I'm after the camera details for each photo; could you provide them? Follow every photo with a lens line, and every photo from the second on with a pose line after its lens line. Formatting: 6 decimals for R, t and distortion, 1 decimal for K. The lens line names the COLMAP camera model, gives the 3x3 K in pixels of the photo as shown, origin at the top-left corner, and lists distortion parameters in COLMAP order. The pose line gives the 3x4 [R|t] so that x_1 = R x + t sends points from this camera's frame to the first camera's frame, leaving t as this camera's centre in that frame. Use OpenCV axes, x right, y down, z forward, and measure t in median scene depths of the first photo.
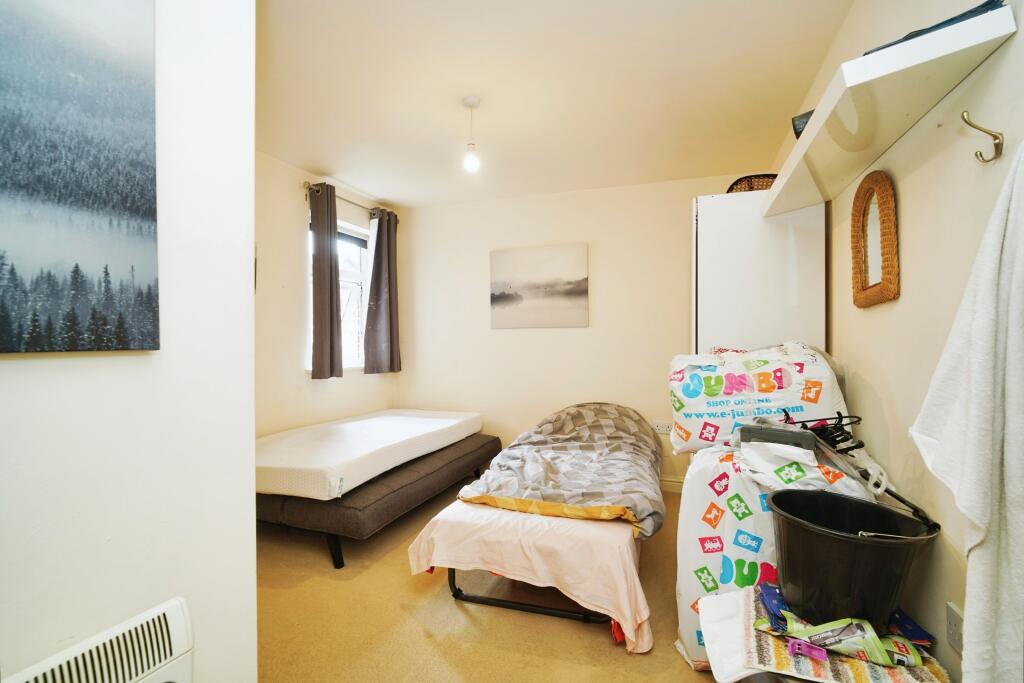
lens RADIAL K [[482.8, 0, 518.7], [0, 482.8, 345.6], [0, 0, 1]] dist [-0.021338, 0.007999]
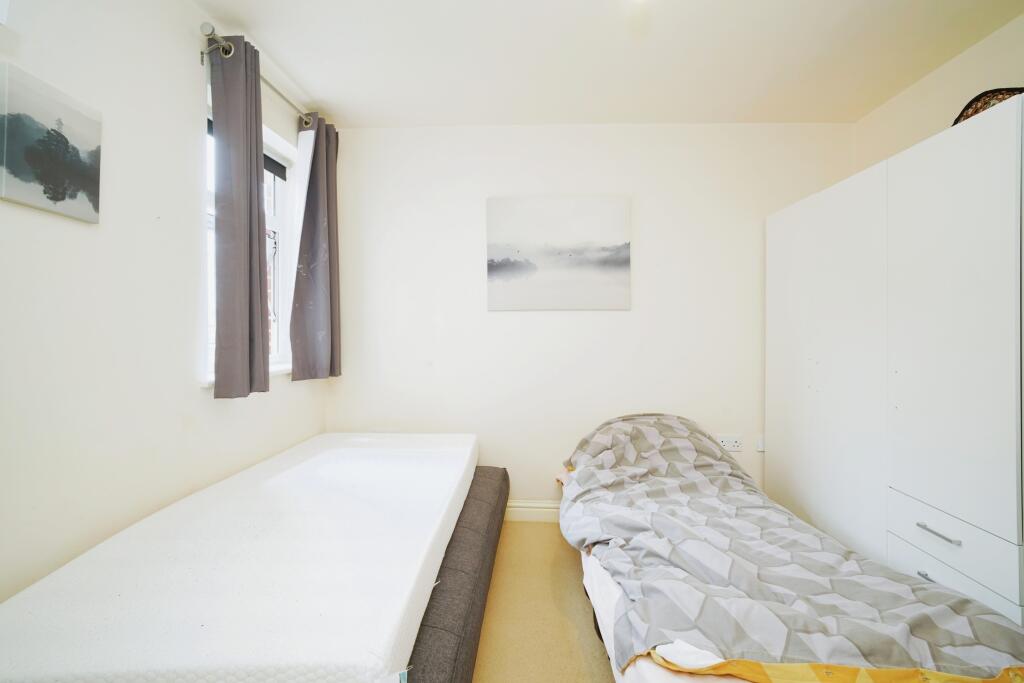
lens RADIAL K [[482.8, 0, 518.2], [0, 482.8, 331.0], [0, 0, 1]] dist [-0.021338, 0.007999]
pose [[0.957201, 0.004626, 0.289388, -0.258248], [-0.003797, 0.999987, -0.003426, -0.004038], [-0.289400, 0.002180, 0.957206, 0.391047]]
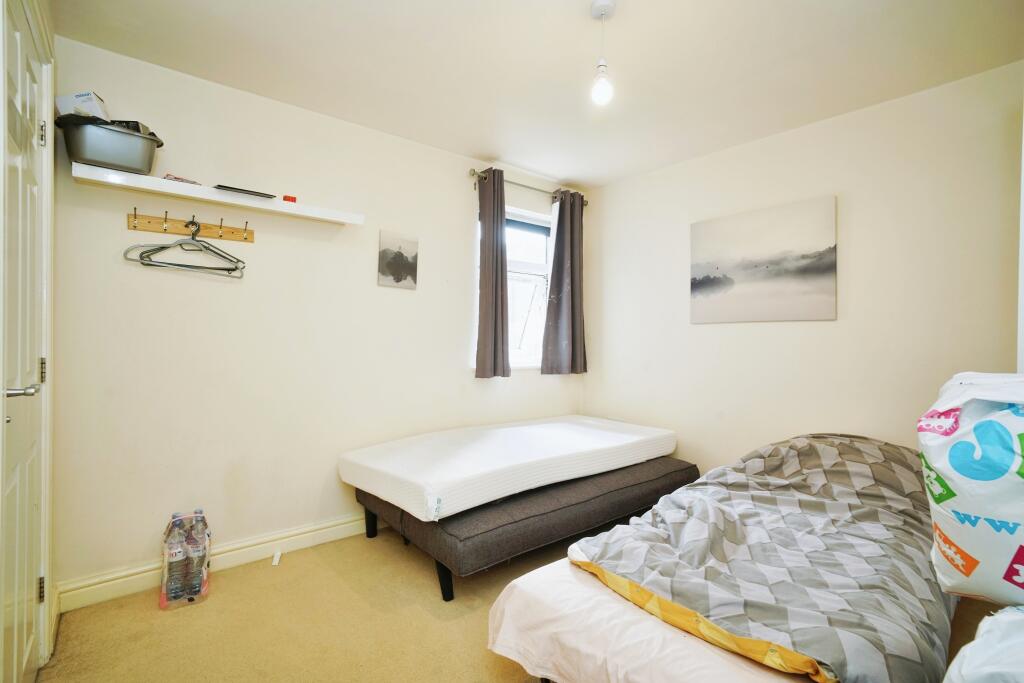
lens RADIAL K [[482.8, 0, 509.4], [0, 482.8, 343.1], [0, 0, 1]] dist [-0.021338, 0.007999]
pose [[0.855266, 0.013774, -0.518007, 0.113673], [-0.013969, 0.999896, 0.003525, -0.002589], [0.518001, 0.004221, 0.855369, 0.220989]]
